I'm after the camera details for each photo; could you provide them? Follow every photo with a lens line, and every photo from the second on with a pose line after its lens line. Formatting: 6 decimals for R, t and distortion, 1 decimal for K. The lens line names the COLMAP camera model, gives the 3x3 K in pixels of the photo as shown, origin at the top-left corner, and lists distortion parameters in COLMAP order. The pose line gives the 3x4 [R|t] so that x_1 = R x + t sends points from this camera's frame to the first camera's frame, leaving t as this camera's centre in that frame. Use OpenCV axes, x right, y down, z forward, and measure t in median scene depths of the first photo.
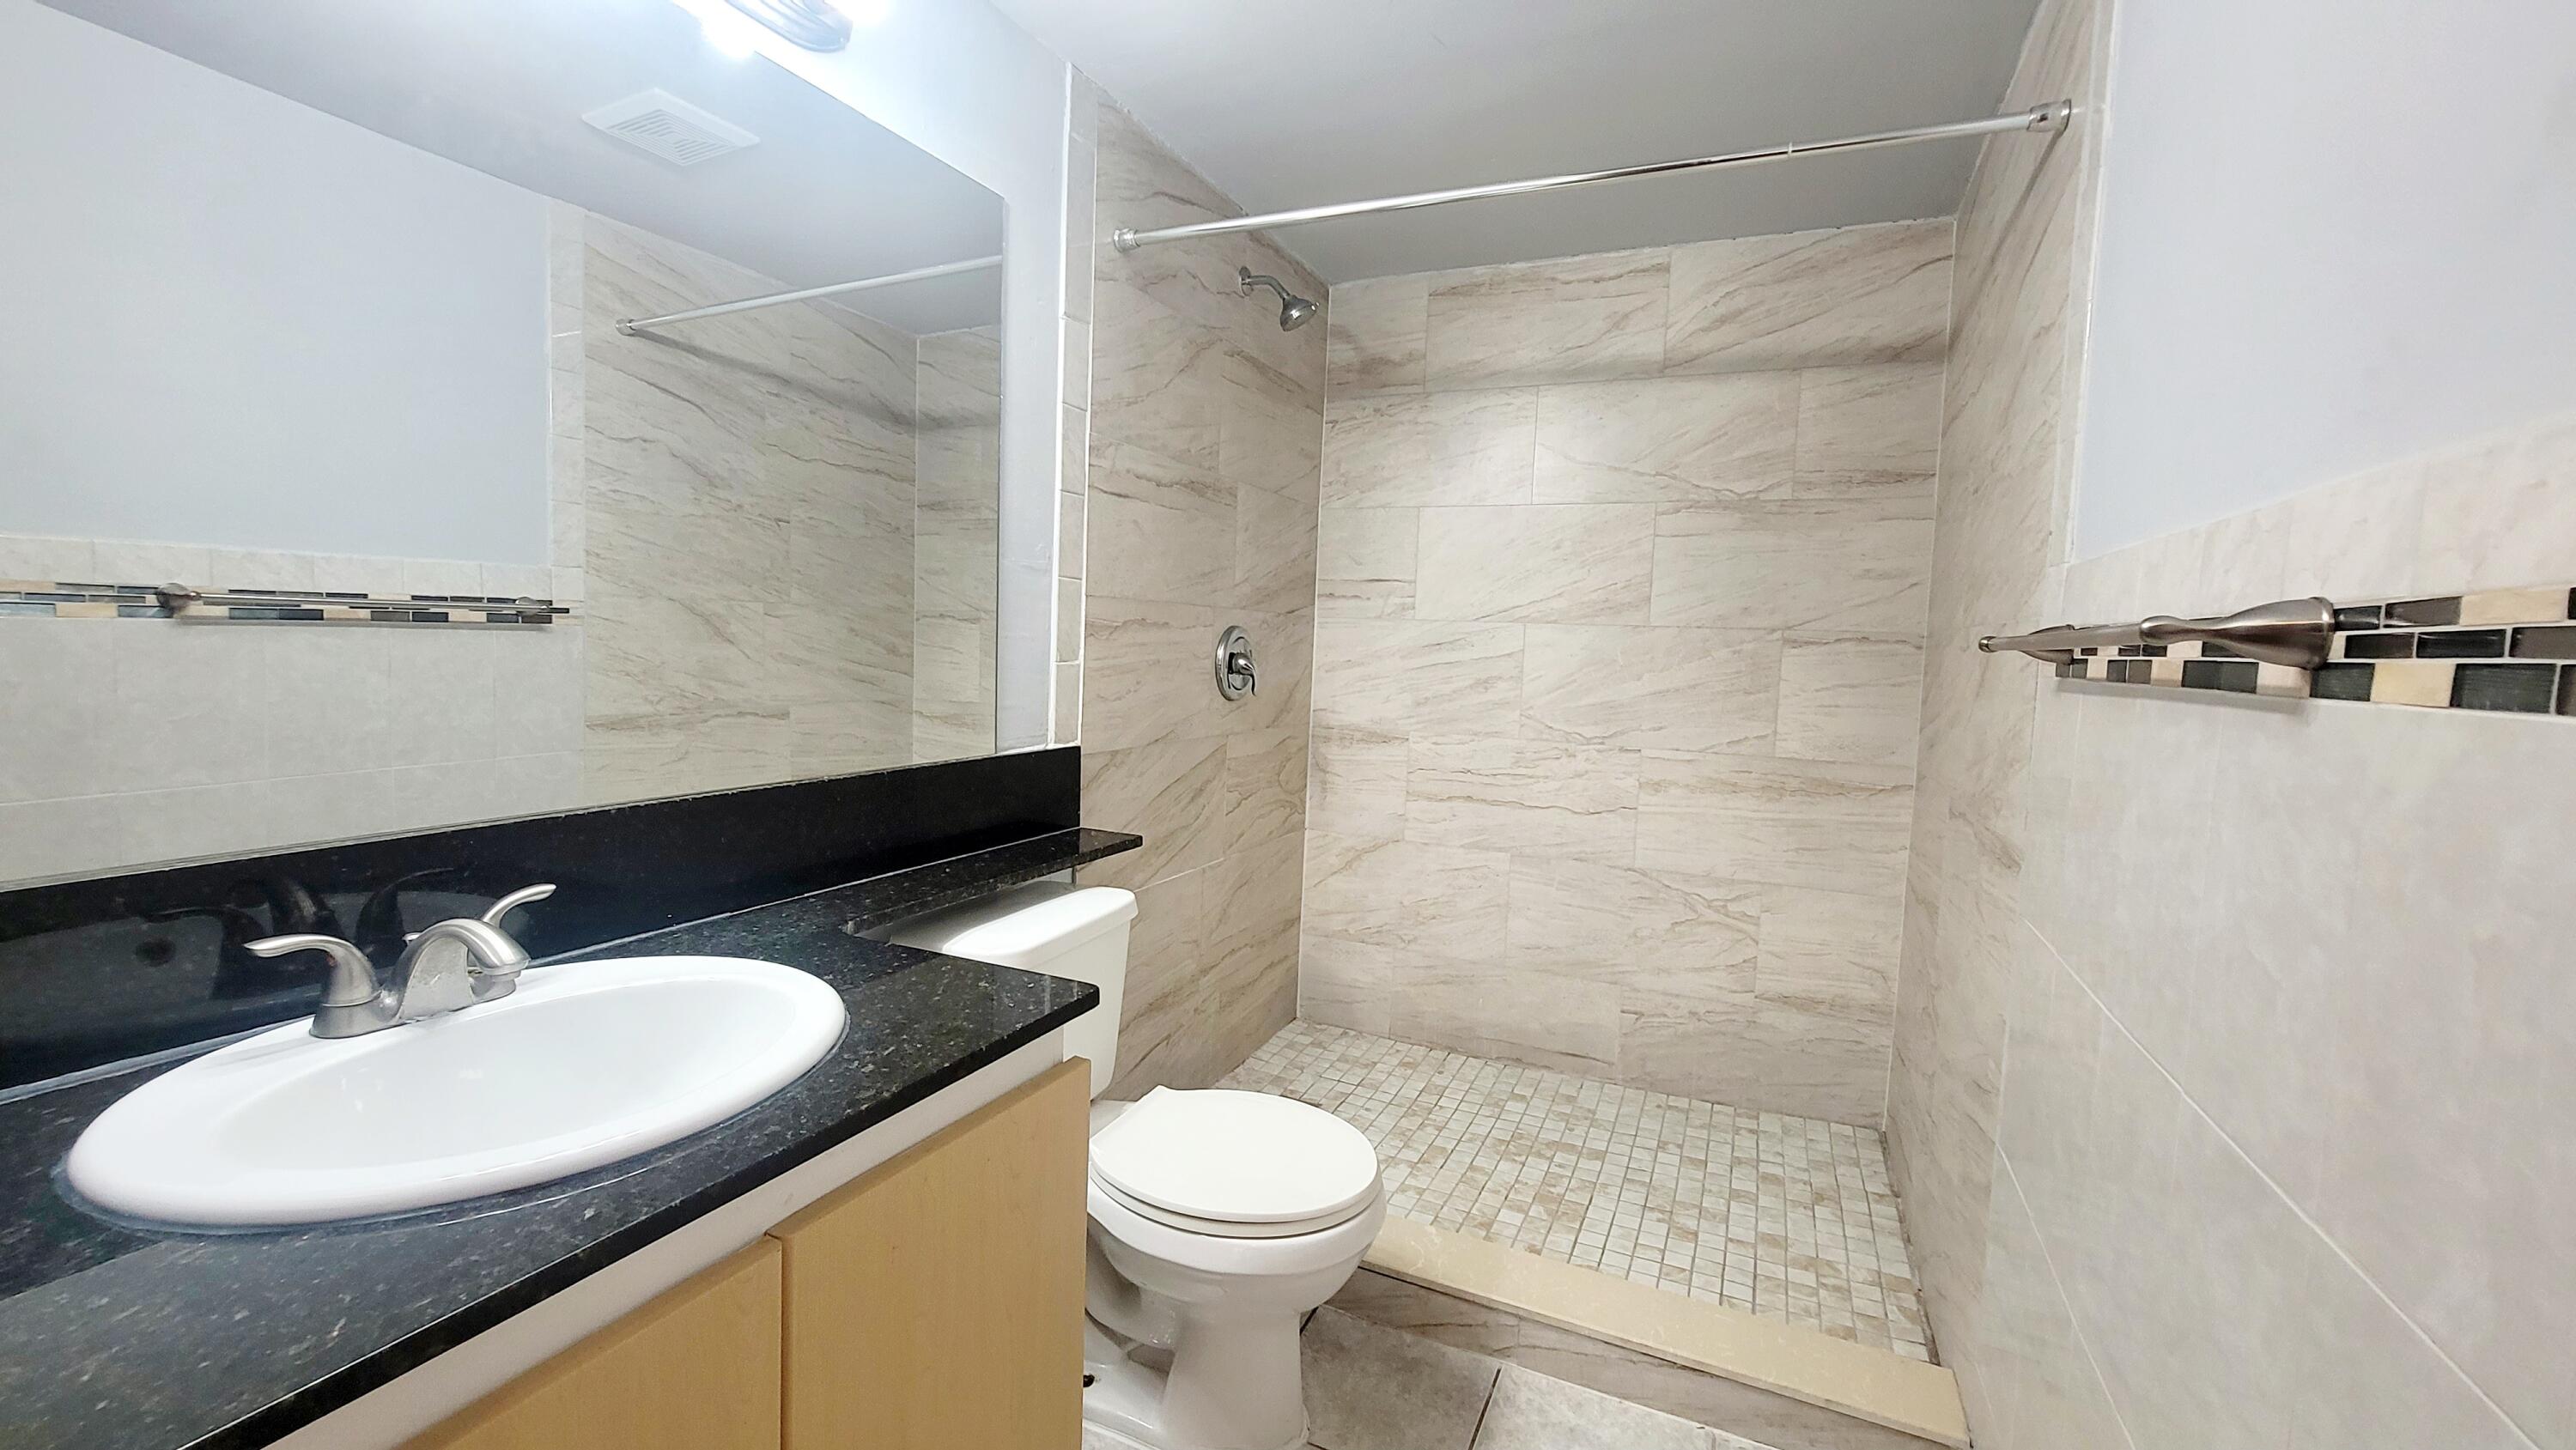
lens RADIAL K [[1044.0, 0, 1296.0], [0, 1044.0, 710.6], [0, 0, 1]] dist [-0.003430, -0.000040]
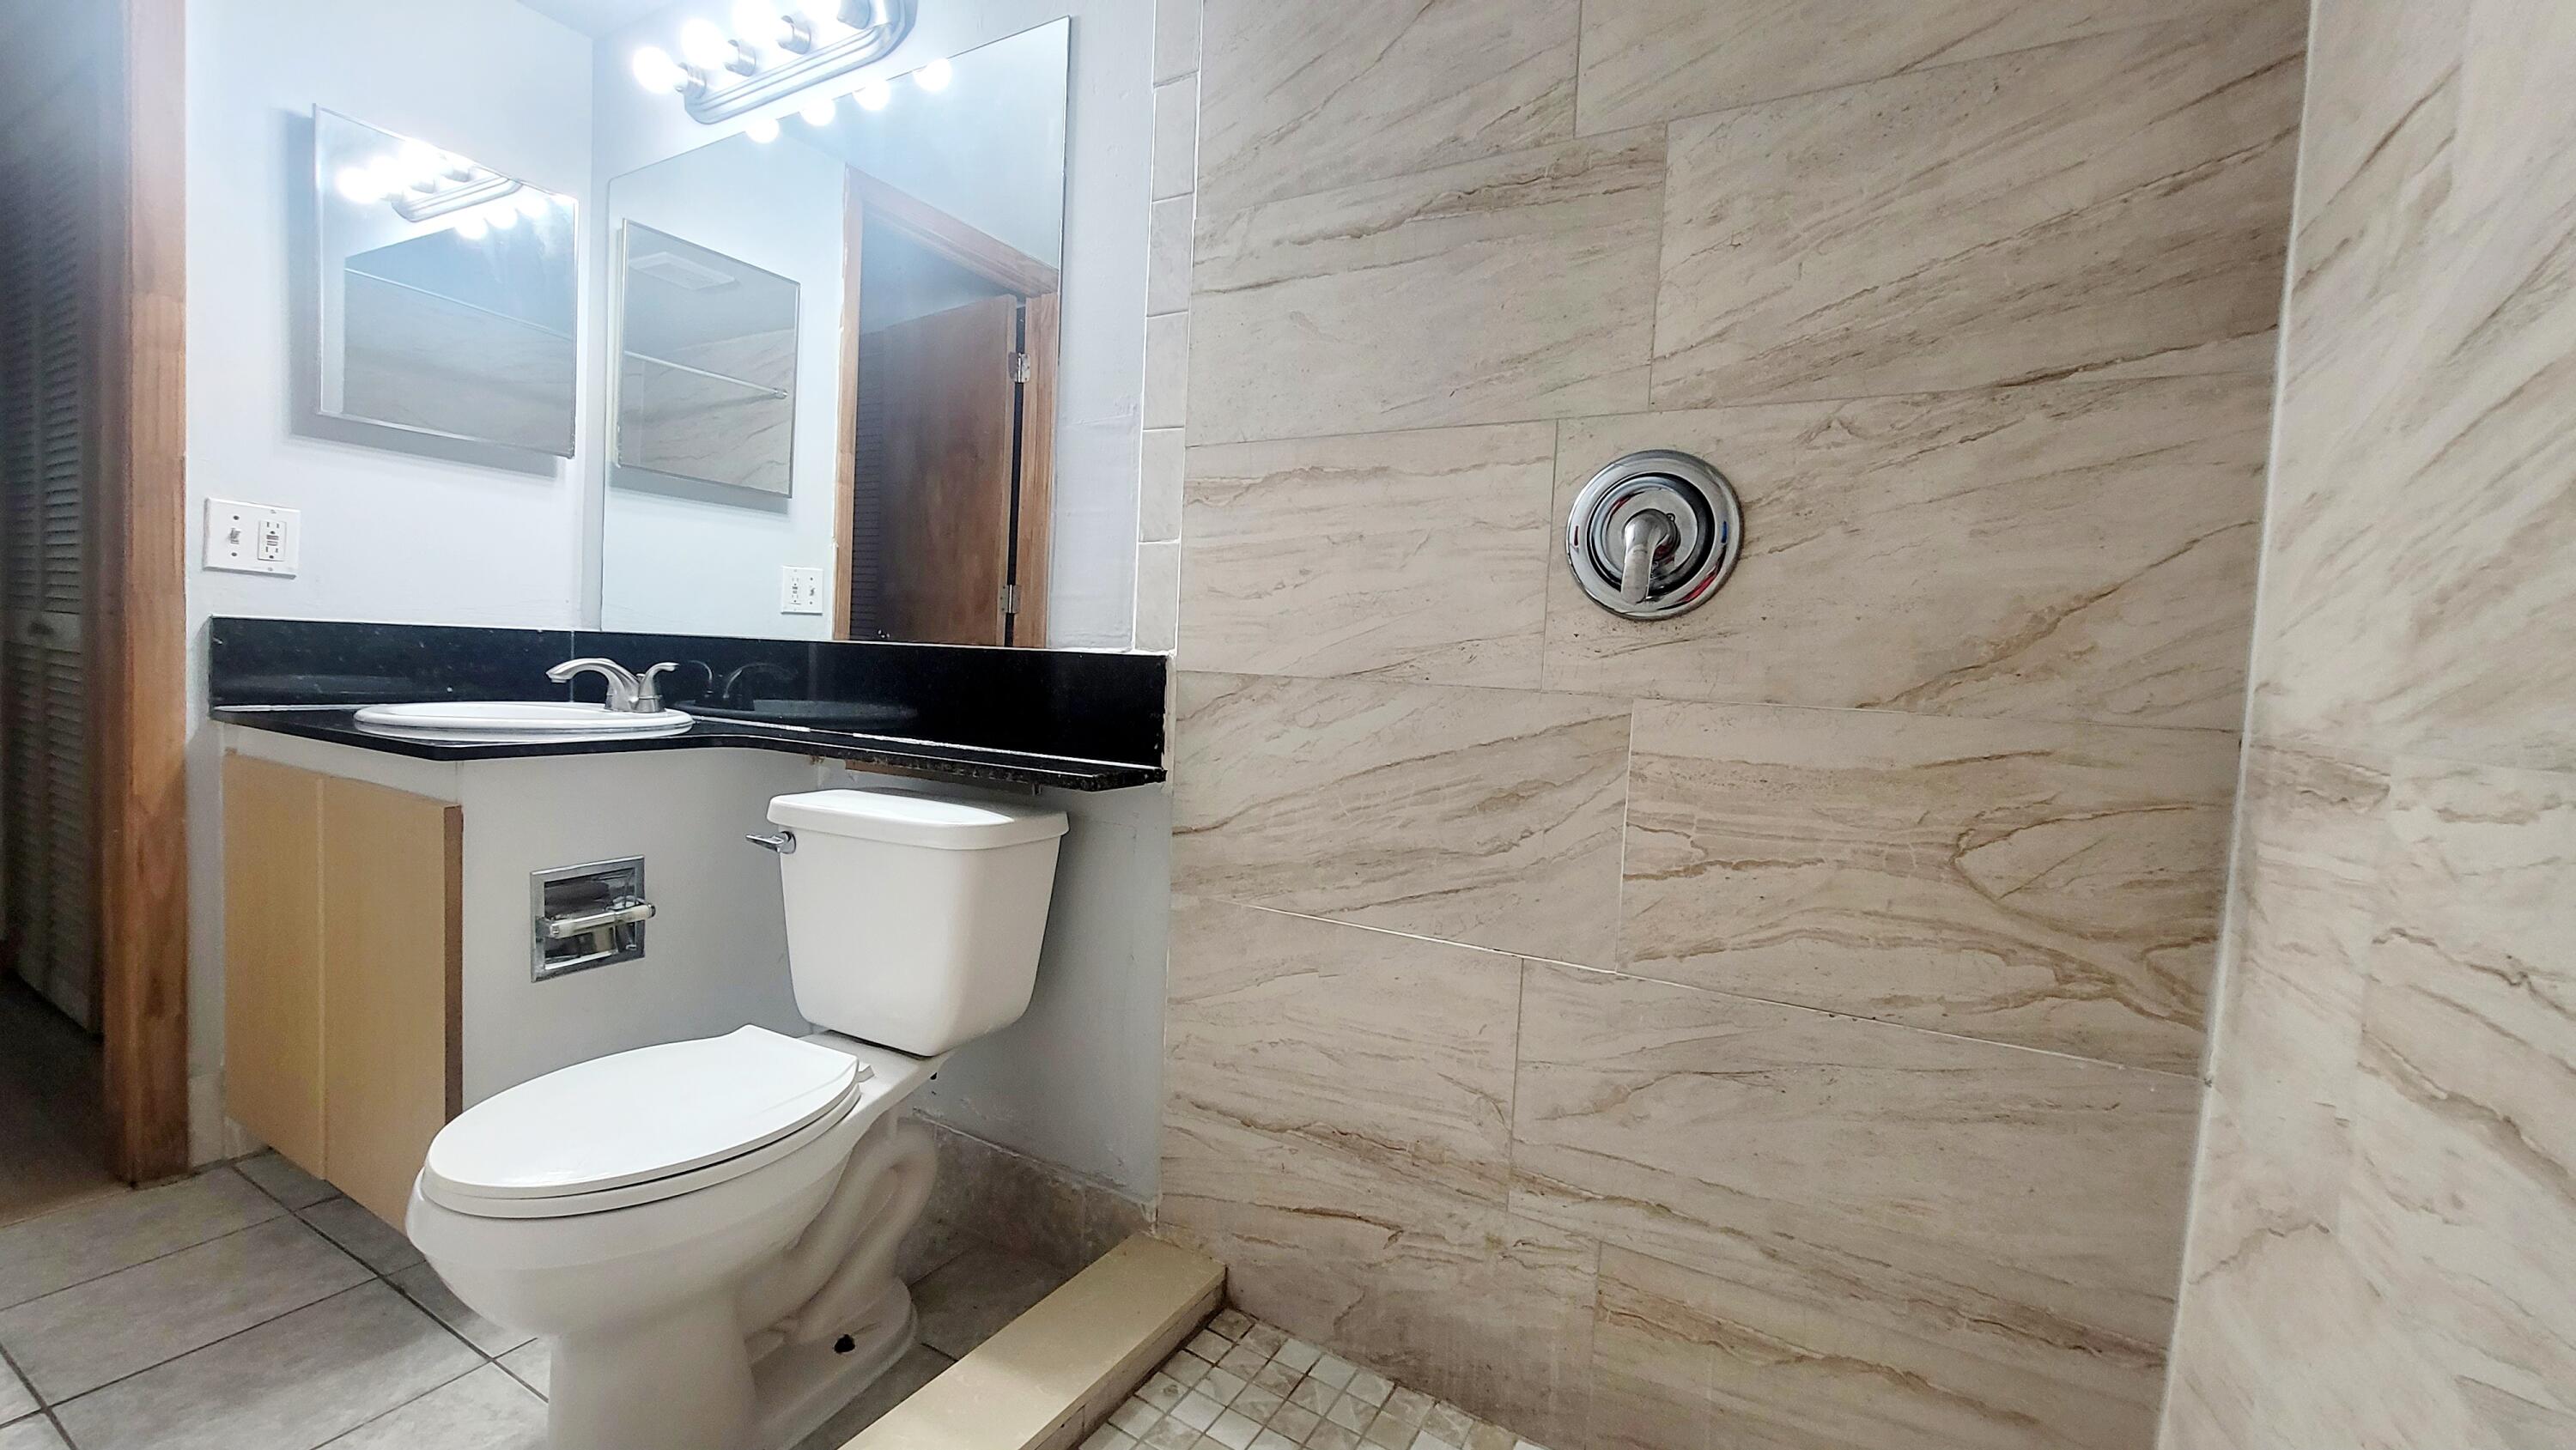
lens RADIAL K [[1044.0, 0, 1296.0], [0, 1044.0, 710.6], [0, 0, 1]] dist [-0.003430, -0.000040]
pose [[-0.087527, 0.005871, -0.996145, 0.441361], [-0.114720, 0.993270, 0.015934, 0.043073], [0.989534, 0.115672, -0.086264, 1.004905]]
